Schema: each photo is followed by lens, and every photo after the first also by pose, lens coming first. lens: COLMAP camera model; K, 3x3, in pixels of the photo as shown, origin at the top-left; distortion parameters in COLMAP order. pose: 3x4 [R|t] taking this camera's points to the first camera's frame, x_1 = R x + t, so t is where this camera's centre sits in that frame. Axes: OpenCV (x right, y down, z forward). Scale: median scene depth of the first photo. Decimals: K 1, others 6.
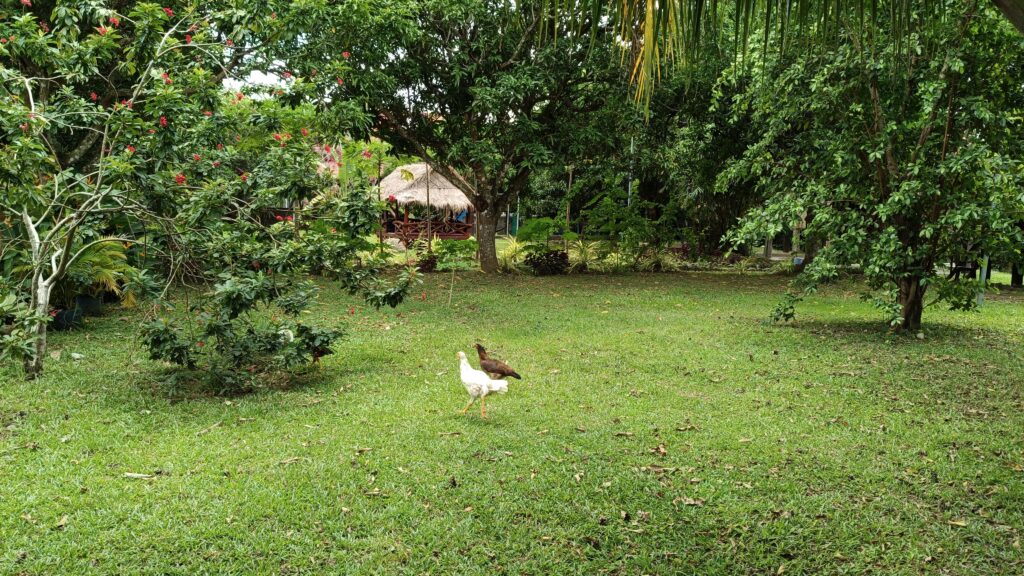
lens RADIAL K [[692.3, 0, 512.0], [0, 692.3, 288.0], [0, 0, 1]] dist [0.001025, -0.001298]
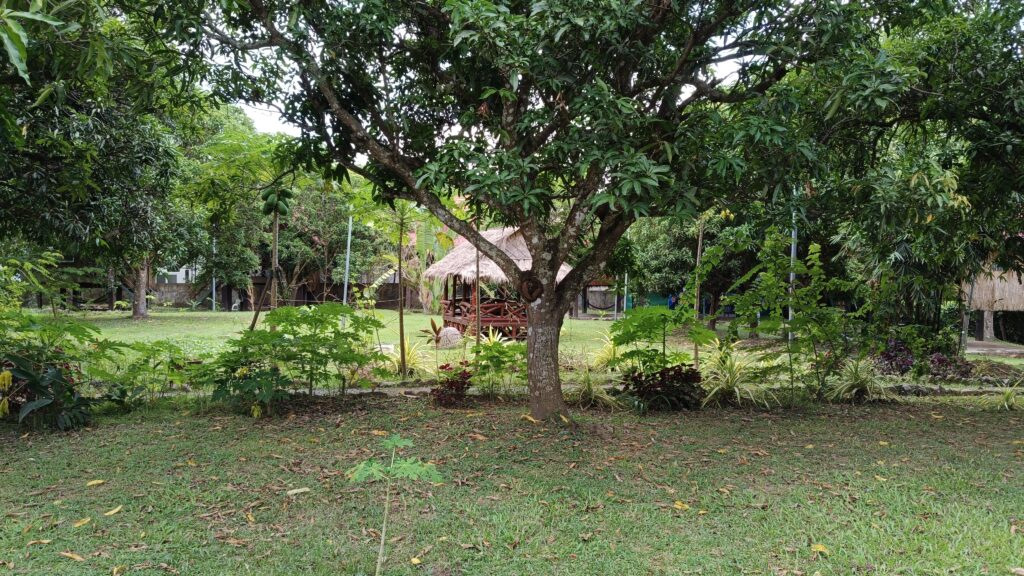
lens RADIAL K [[692.3, 0, 512.0], [0, 692.3, 288.0], [0, 0, 1]] dist [0.001025, -0.001298]
pose [[0.985525, -0.000279, -0.169528, 0.025128], [-0.017386, 0.994560, -0.102707, -0.056259], [0.168634, 0.104168, 0.980159, 0.408793]]
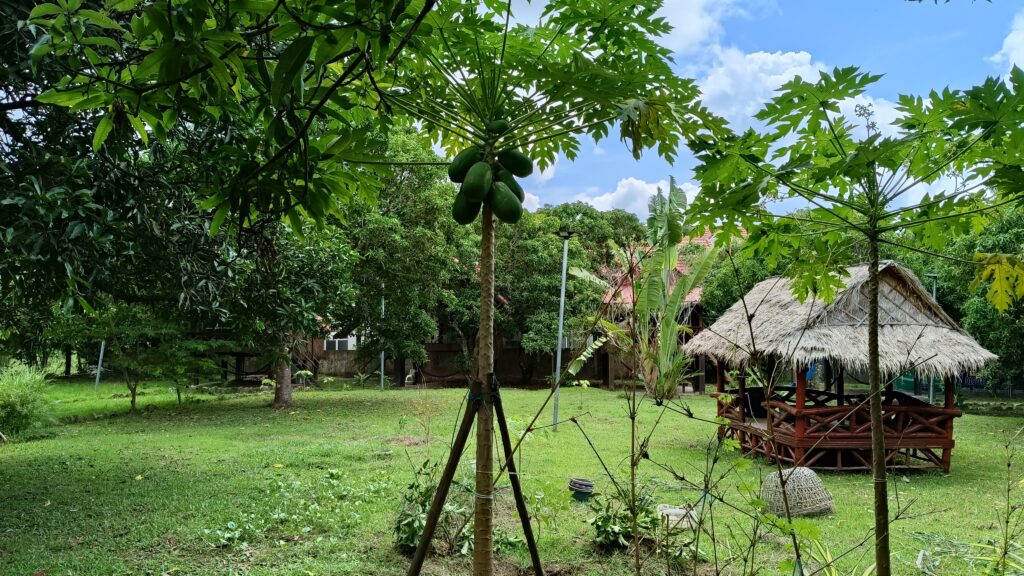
lens RADIAL K [[692.3, 0, 512.0], [0, 692.3, 288.0], [0, 0, 1]] dist [0.001025, -0.001298]
pose [[0.916725, -0.032427, -0.398202, -0.221116], [-0.042329, 0.983207, -0.177514, -0.131256], [0.397271, 0.179587, 0.899958, 0.829613]]
